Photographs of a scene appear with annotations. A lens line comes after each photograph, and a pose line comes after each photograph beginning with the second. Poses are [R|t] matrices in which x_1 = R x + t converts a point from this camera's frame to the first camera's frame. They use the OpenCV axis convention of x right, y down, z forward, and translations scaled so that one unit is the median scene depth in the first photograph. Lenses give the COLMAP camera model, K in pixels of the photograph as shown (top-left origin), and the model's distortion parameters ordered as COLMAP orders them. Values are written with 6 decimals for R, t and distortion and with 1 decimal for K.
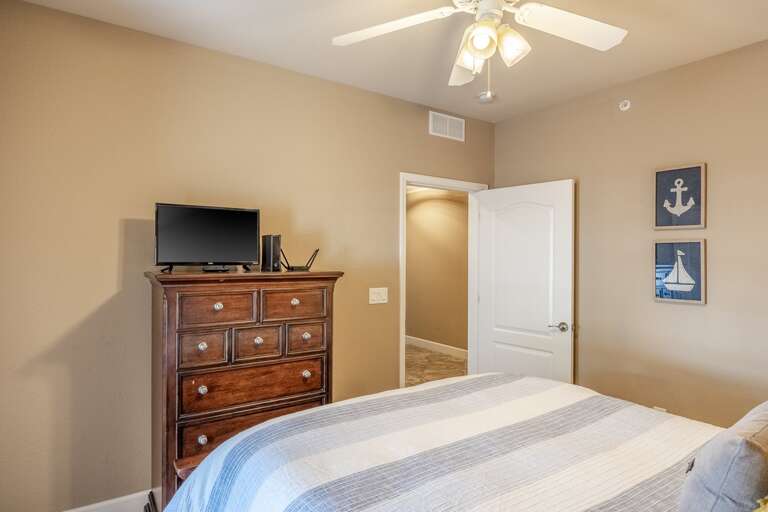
lens RADIAL K [[458.6, 0, 385.5], [0, 458.6, 255.1], [0, 0, 1]] dist [0.002542, 0.000674]
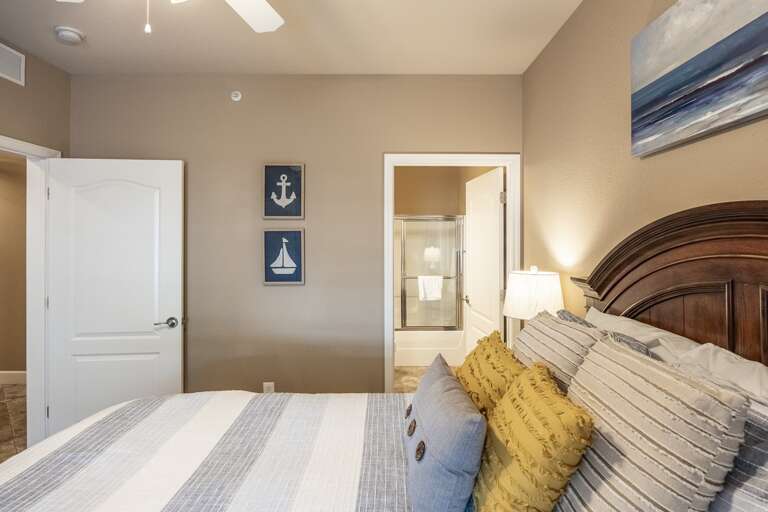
lens RADIAL K [[420.1, 0, 391.3], [0, 420.1, 237.6], [0, 0, 1]] dist [-0.003466, -0.002261]
pose [[0.553743, -0.008954, 0.832640, -0.071142], [0.004478, 0.999960, 0.007775, -0.018121], [-0.832676, -0.000577, 0.553760, 0.207870]]
